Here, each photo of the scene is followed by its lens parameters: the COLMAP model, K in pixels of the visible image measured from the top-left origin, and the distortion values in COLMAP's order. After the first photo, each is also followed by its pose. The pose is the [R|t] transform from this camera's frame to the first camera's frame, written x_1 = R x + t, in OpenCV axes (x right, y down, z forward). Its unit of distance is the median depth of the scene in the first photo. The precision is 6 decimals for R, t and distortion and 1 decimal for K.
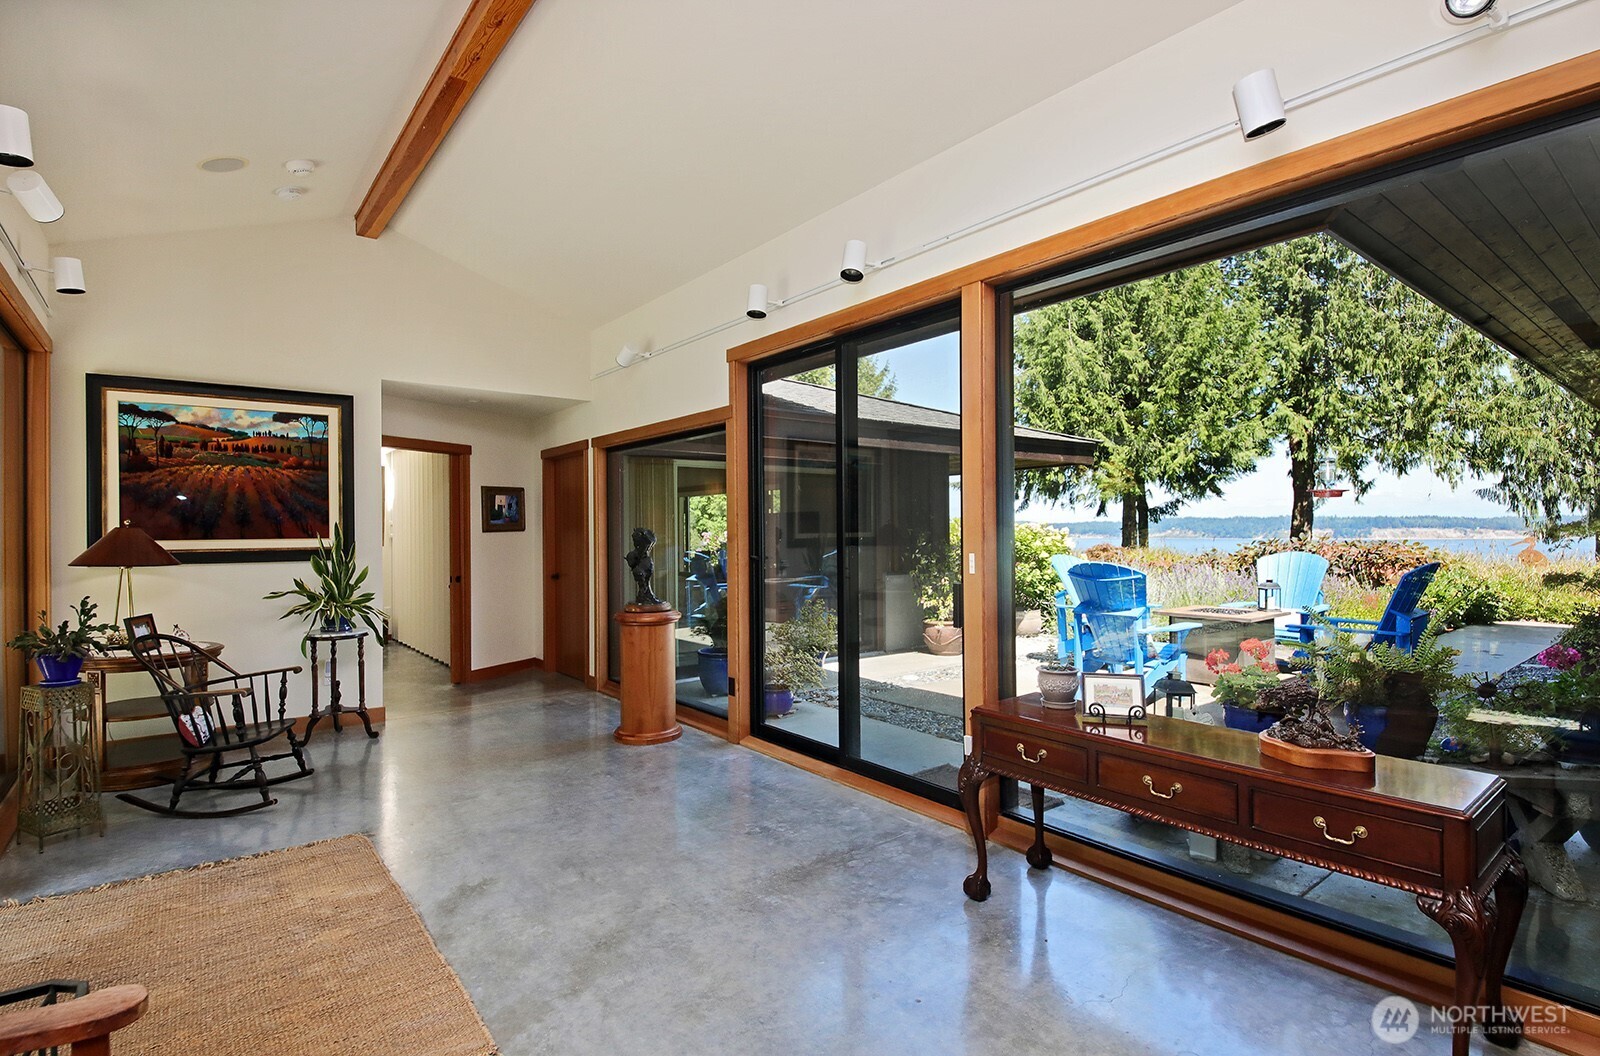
lens RADIAL K [[795.7, 0, 802.6], [0, 795.7, 514.5], [0, 0, 1]] dist [0.013900, -0.006038]
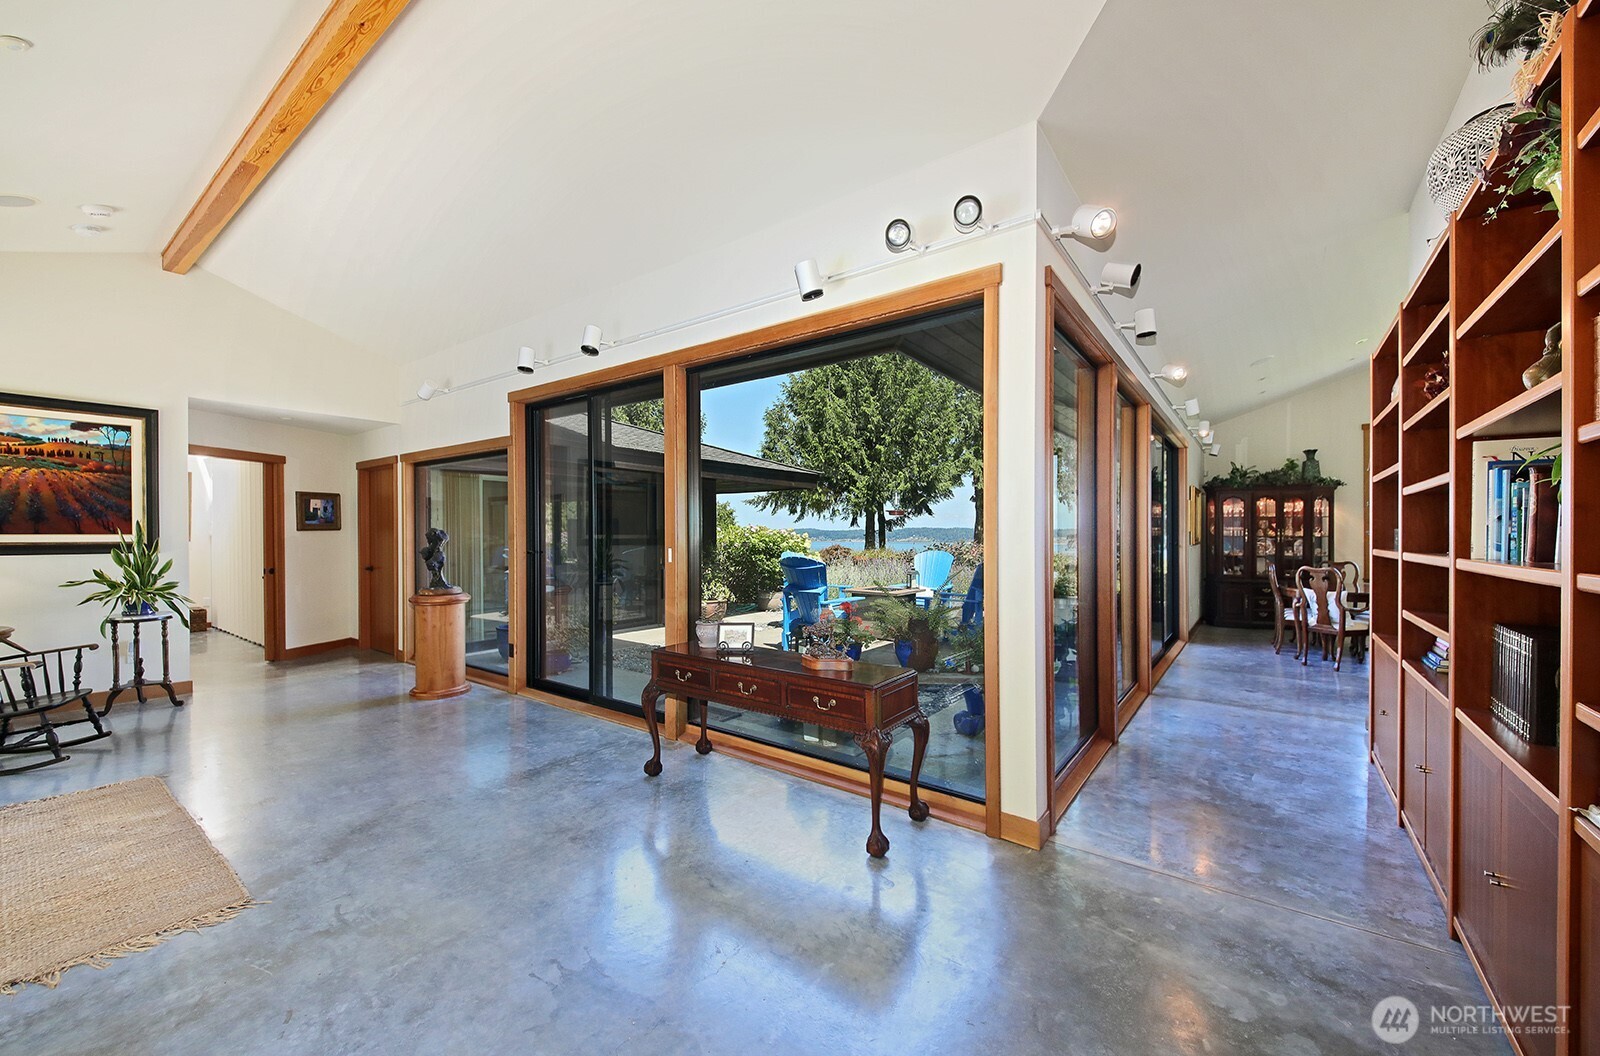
lens RADIAL K [[622.3, 0, 825.1], [0, 622.3, 532.6], [0, 0, 1]] dist [-0.015903, -0.001409]
pose [[0.957130, 0.010637, 0.289463, 0.106865], [-0.015140, 0.999797, 0.013322, 0.001038], [-0.289262, -0.017133, 0.957097, -0.119102]]
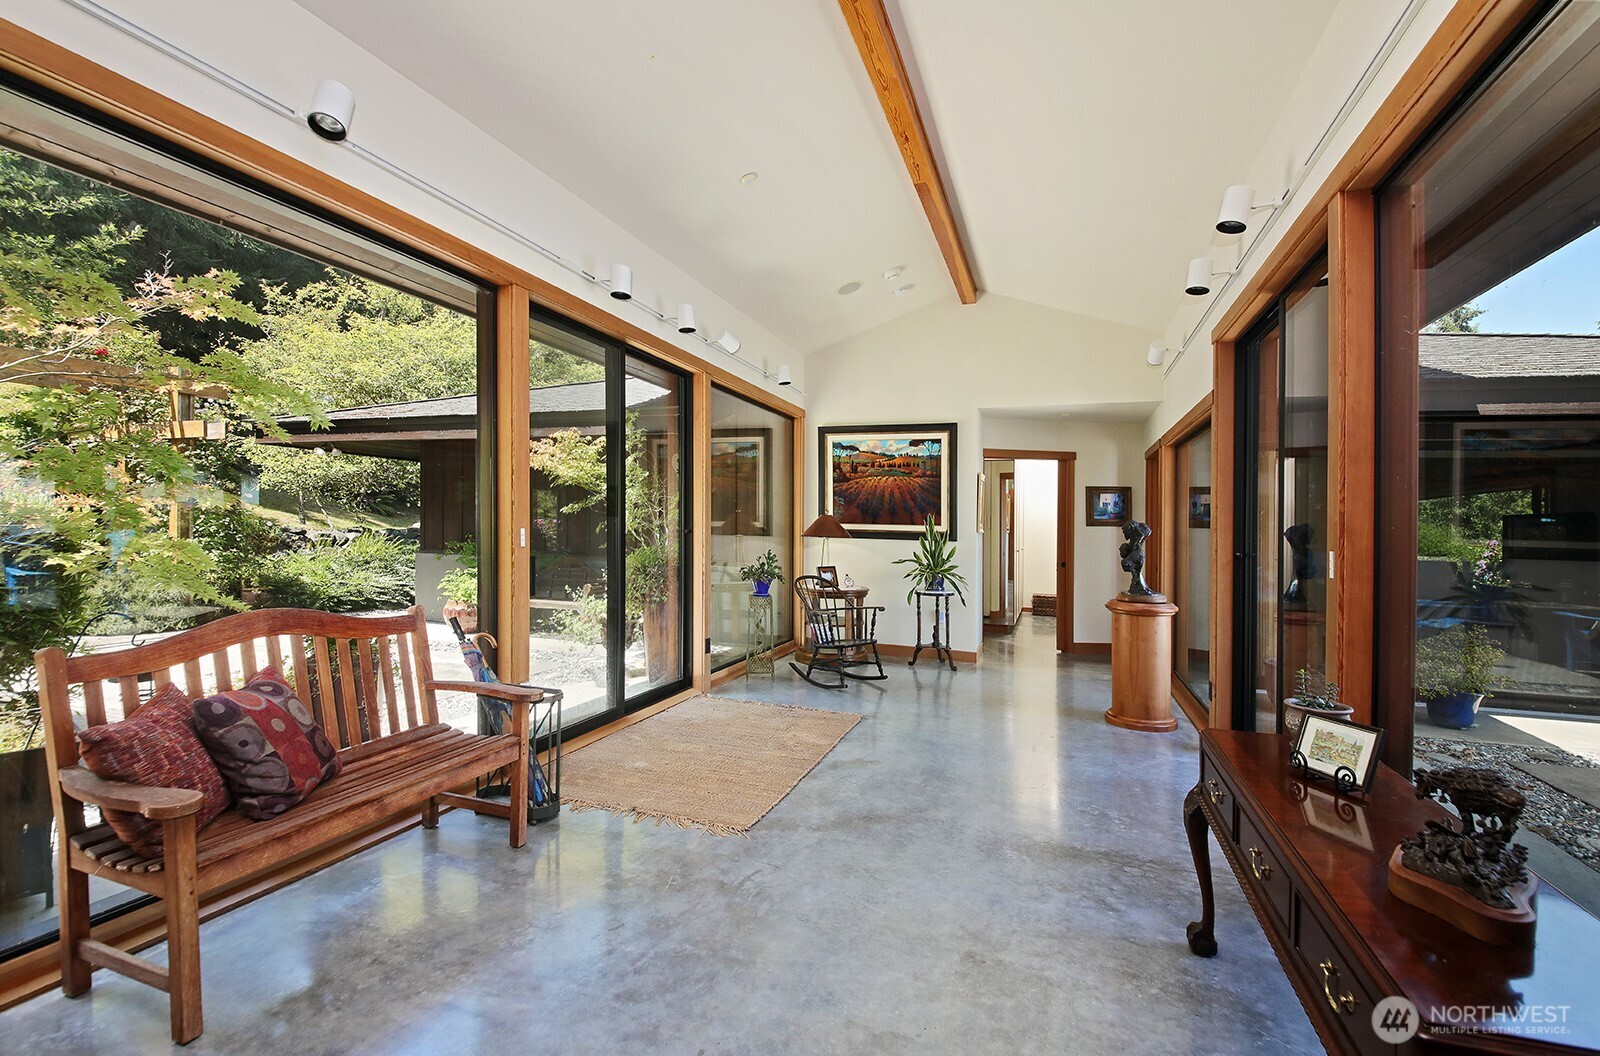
lens RADIAL K [[700.9, 0, 796.8], [0, 700.9, 533.3], [0, 0, 1]] dist [0.017709, -0.000534]
pose [[0.520167, 0.029672, -0.853549, 0.356208], [-0.012771, 0.999555, 0.026965, 0.013903], [0.853969, -0.003125, 0.520314, 0.145834]]
